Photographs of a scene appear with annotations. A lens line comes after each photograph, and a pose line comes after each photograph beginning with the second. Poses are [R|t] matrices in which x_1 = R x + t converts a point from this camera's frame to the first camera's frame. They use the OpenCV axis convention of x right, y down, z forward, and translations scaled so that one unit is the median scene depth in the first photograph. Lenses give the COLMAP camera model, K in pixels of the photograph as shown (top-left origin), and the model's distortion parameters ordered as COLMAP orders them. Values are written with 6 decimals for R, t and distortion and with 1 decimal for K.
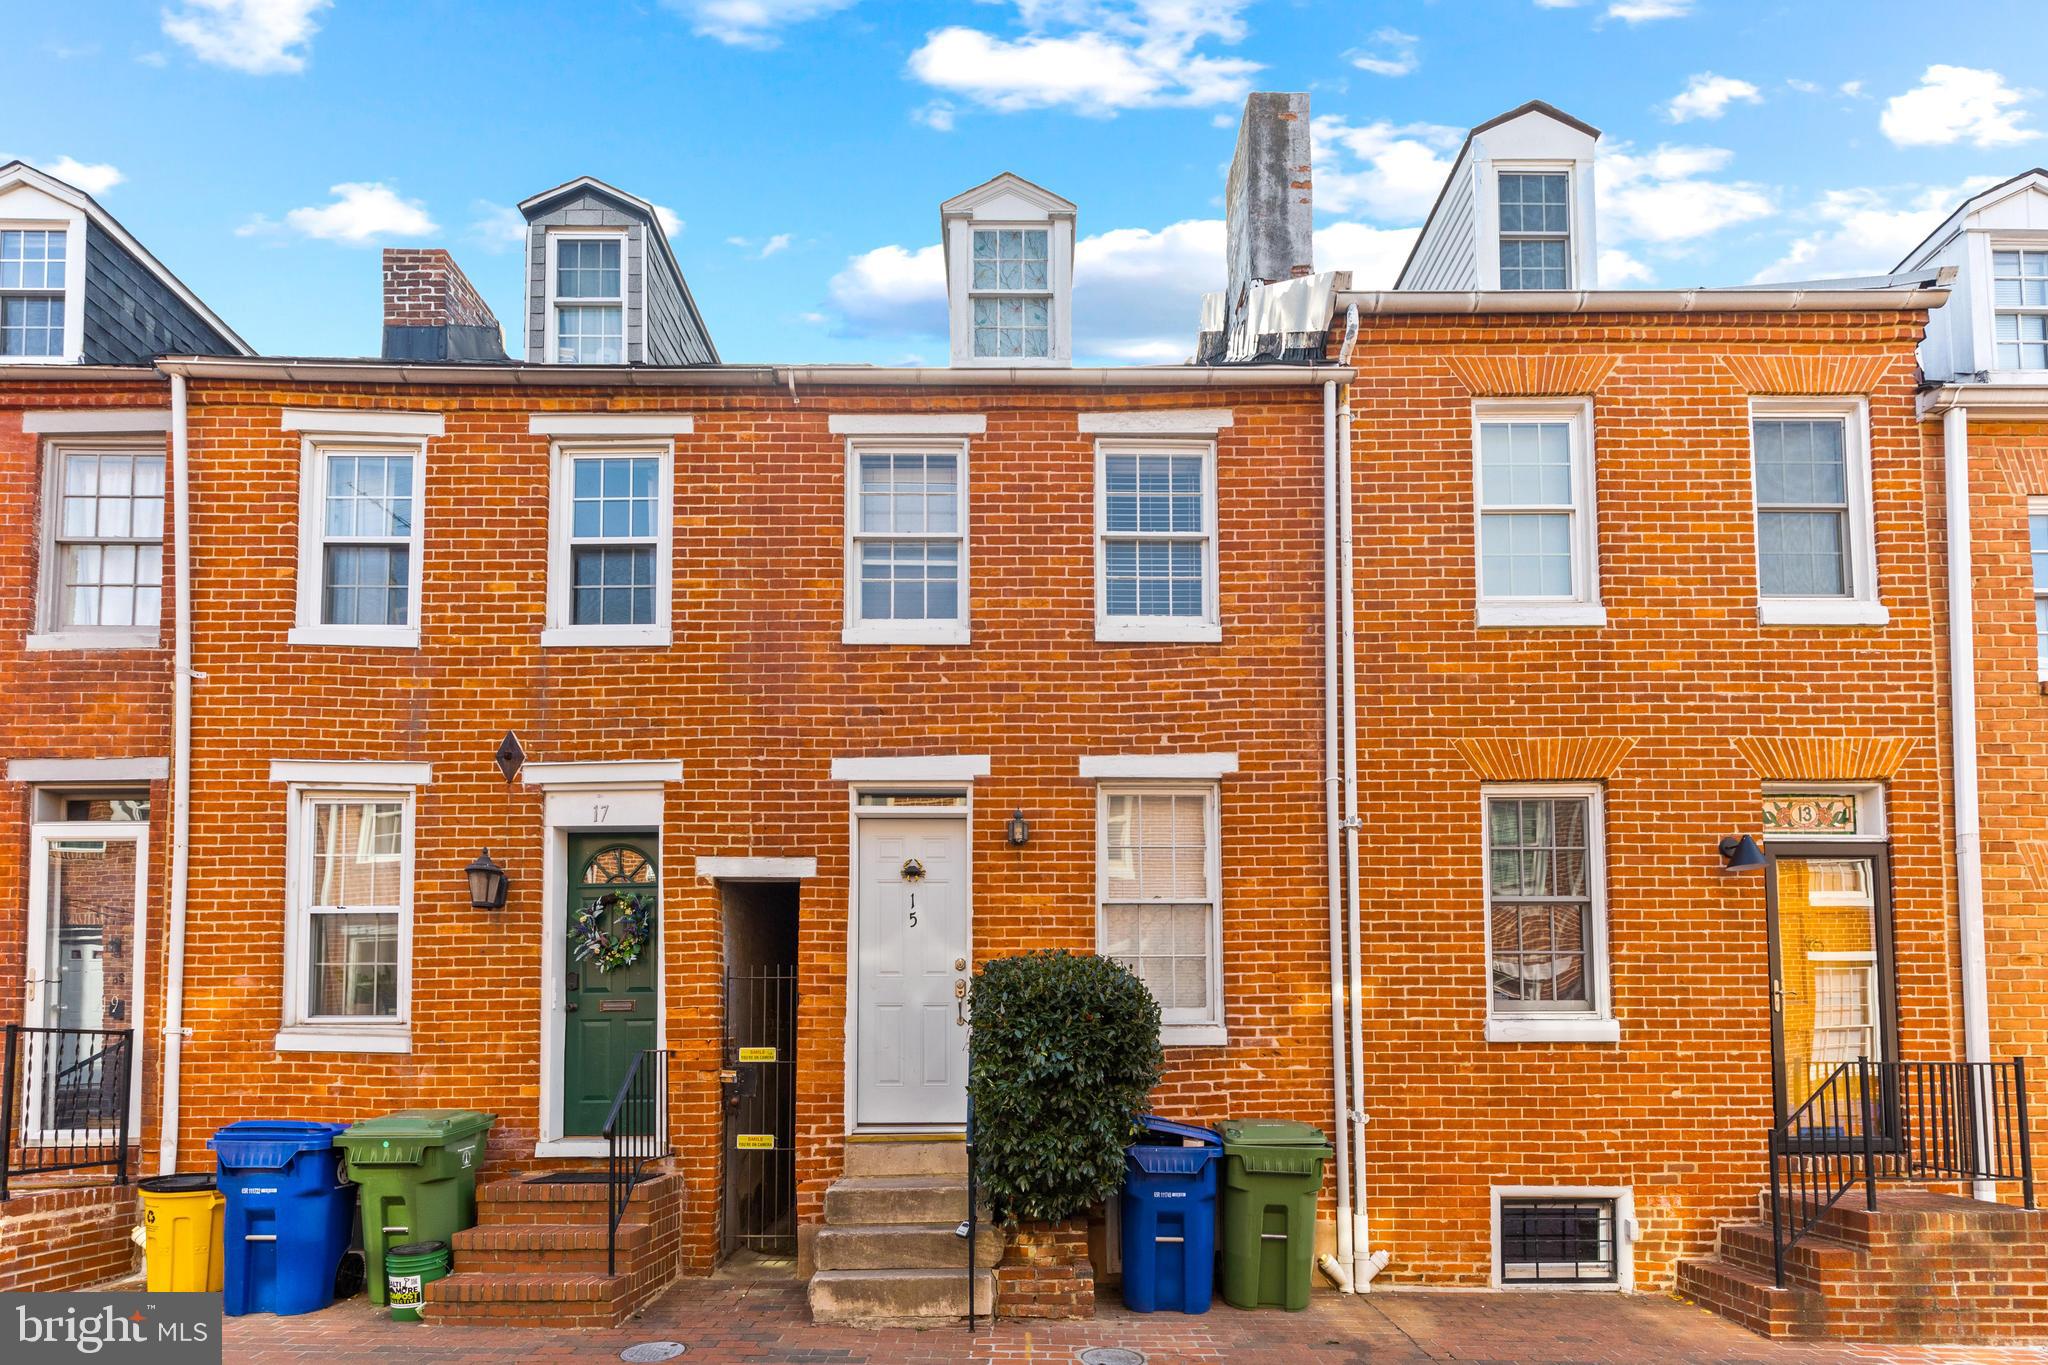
lens RADIAL K [[906.8, 0, 1024.0], [0, 906.8, 682.5], [0, 0, 1]] dist [0.008120, -0.003444]
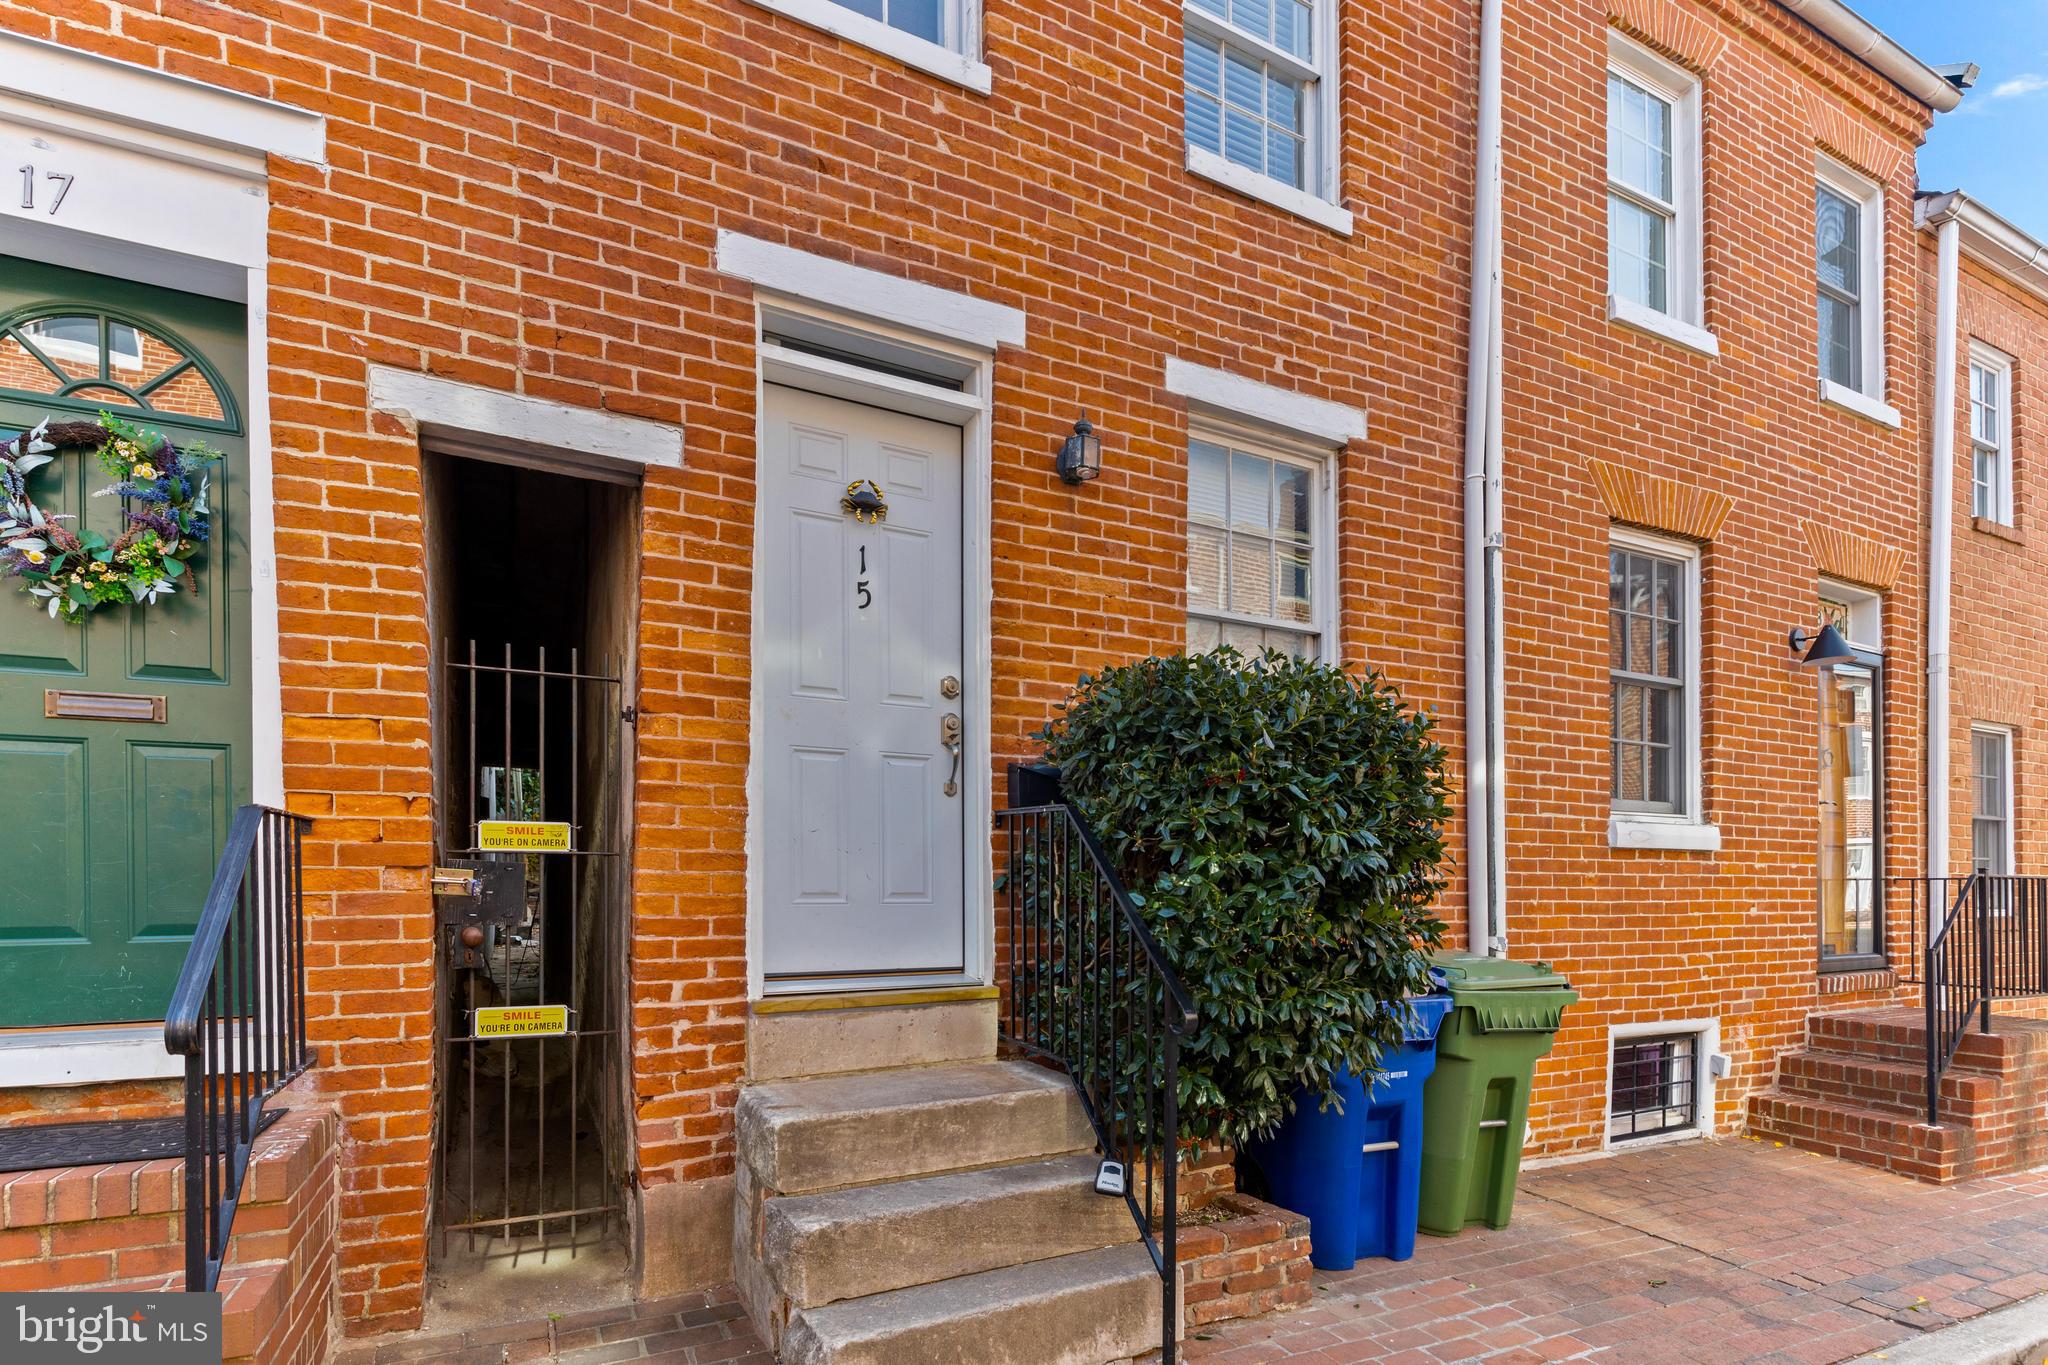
lens RADIAL K [[987.5, 0, 1024.0], [0, 987.5, 682.5], [0, 0, 1]] dist [0.004581, -0.000701]
pose [[0.900841, 0.094396, 0.423763, -0.281065], [-0.170316, 0.974671, 0.144945, 0.223007], [-0.399347, -0.202747, 0.894100, 0.483023]]
